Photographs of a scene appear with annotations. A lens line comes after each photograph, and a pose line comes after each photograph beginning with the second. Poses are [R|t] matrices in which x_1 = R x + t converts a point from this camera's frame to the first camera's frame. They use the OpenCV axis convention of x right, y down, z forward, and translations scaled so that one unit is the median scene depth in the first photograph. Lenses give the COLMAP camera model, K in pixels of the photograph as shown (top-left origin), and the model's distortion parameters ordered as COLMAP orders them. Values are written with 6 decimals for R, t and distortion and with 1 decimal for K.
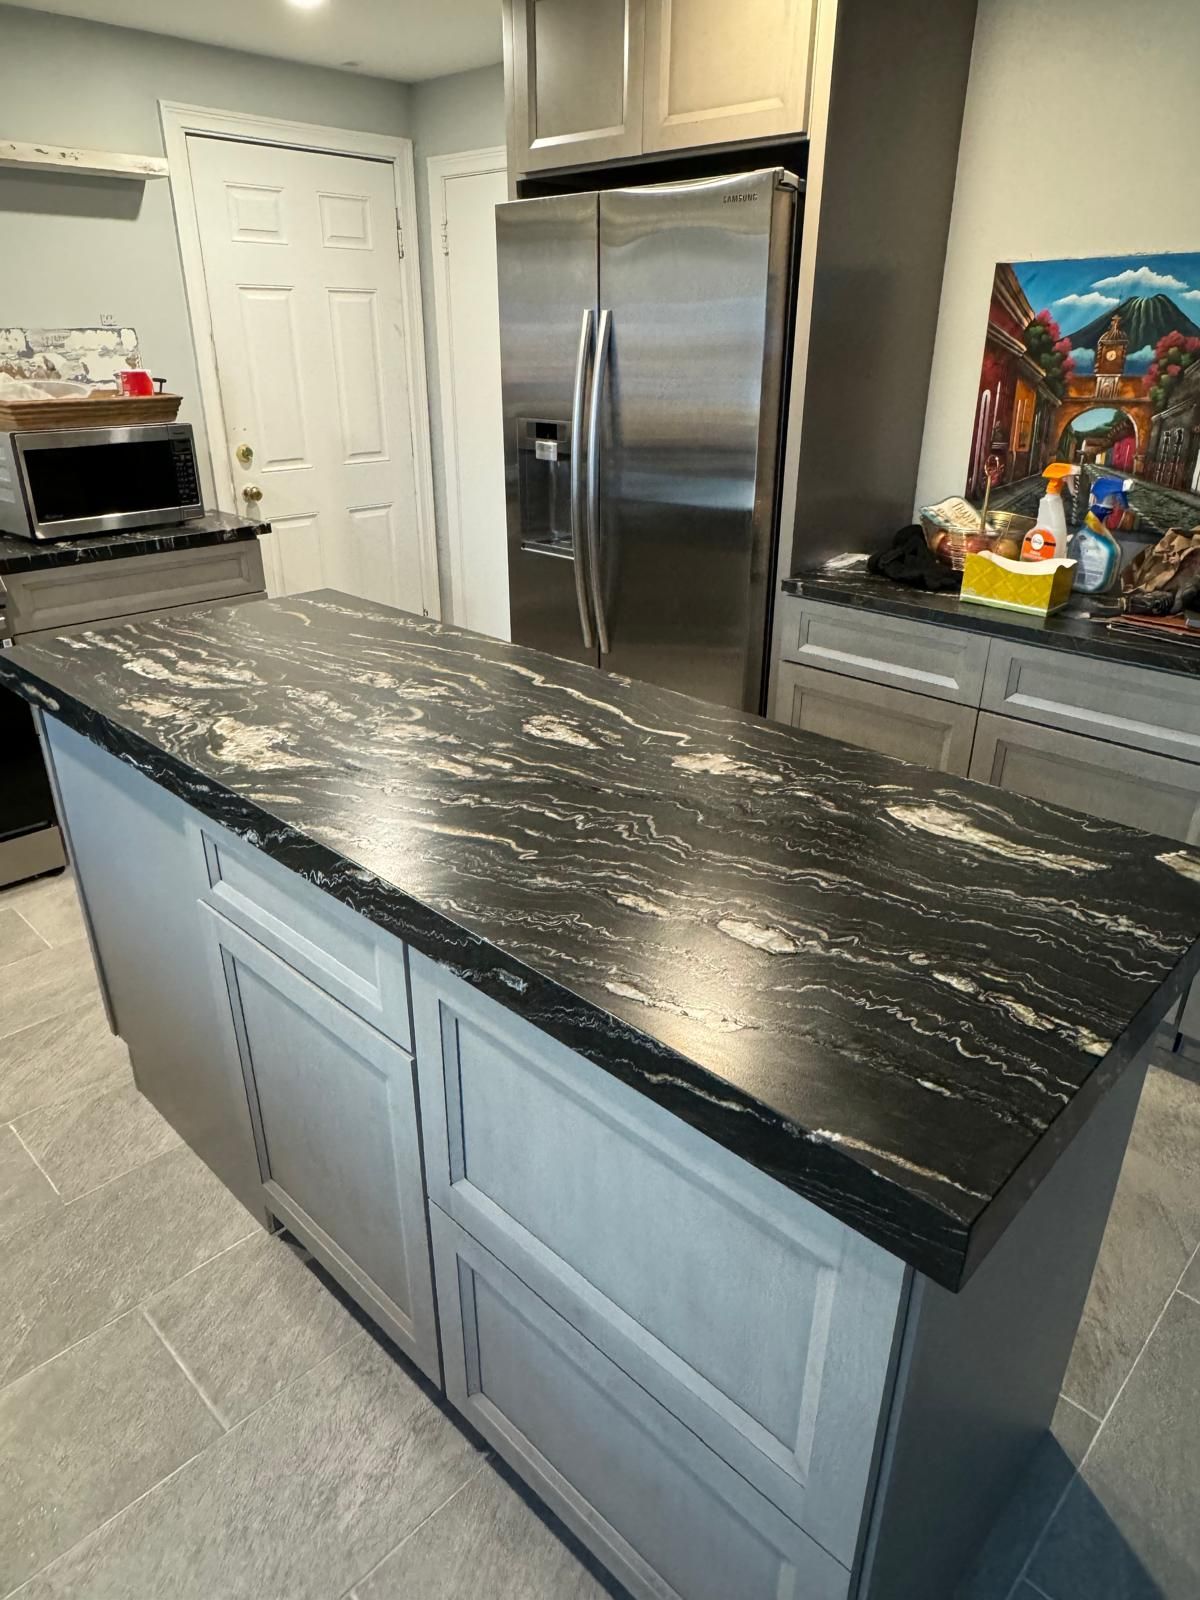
lens RADIAL K [[1020.2, 0, 602.7], [0, 1020.2, 798.5], [0, 0, 1]] dist [-0.015961, 0.005092]
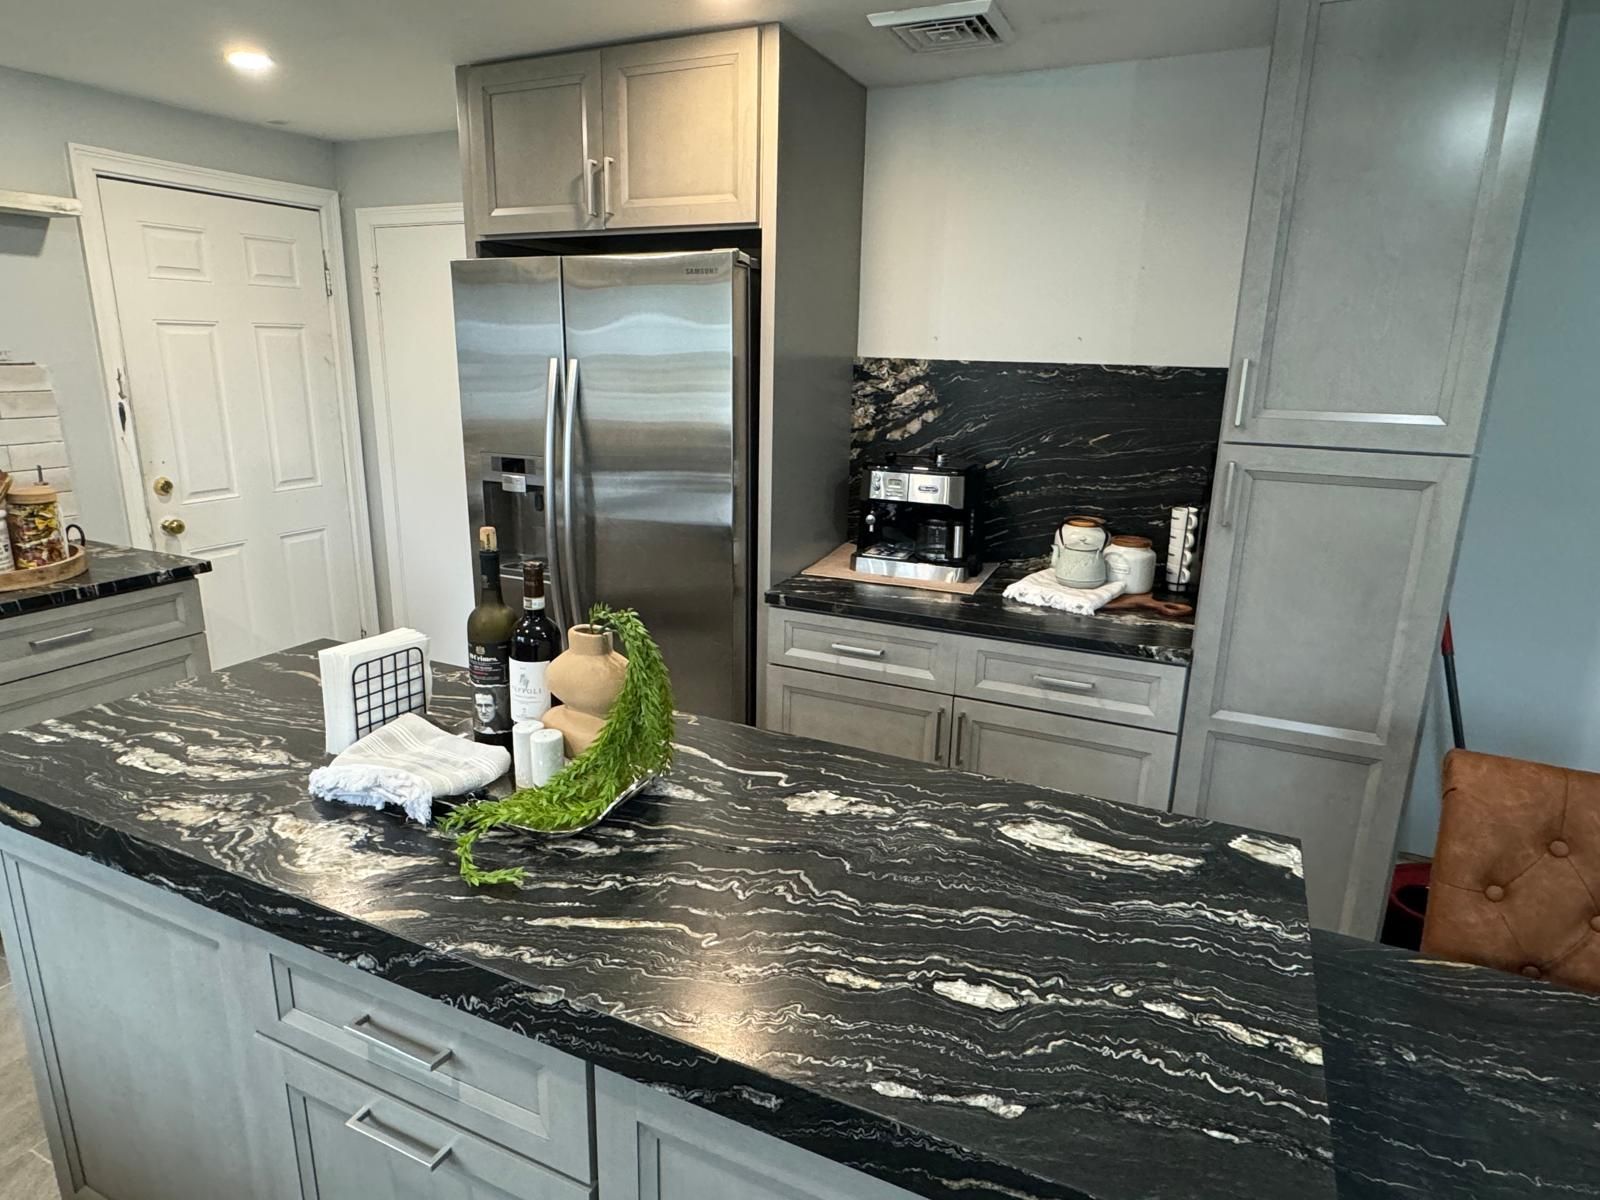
lens RADIAL K [[945.0, 0, 795.2], [0, 945.0, 601.1], [0, 0, 1]] dist [-0.000176, -0.006582]
pose [[0.949224, -0.070328, 0.306639, -0.187449], [0.120422, 0.981685, -0.147626, -0.089666], [-0.290640, 0.177056, 0.940308, 0.053335]]
